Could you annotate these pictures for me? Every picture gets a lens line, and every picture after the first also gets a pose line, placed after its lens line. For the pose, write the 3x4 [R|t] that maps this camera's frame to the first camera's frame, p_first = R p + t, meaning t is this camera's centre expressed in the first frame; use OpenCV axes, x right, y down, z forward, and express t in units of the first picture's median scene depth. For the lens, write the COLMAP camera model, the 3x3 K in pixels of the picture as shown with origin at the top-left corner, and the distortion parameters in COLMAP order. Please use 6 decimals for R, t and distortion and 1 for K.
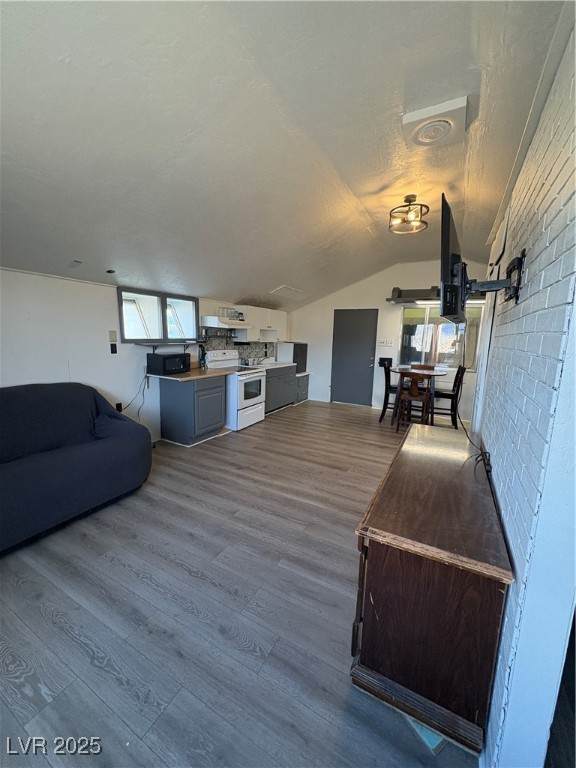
lens RADIAL K [[307.2, 0, 288.2], [0, 307.2, 382.7], [0, 0, 1]] dist [0.000219, 0.000013]
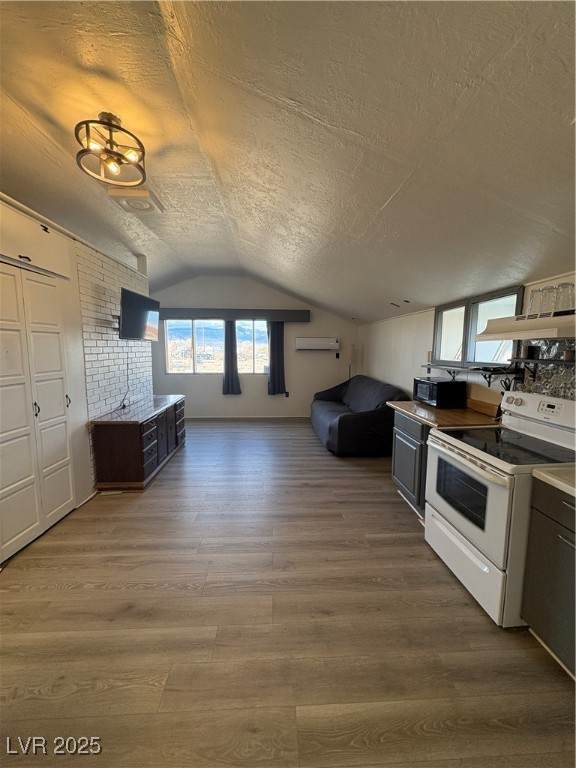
lens RADIAL K [[307.2, 0, 289.3], [0, 307.2, 384.0], [0, 0, 1]] dist [0.000219, 0.000013]
pose [[-0.853717, 0.026864, -0.520043, 0.335576], [-0.108154, 0.967744, 0.227539, -0.217510], [0.509381, 0.250499, -0.823275, 1.427456]]
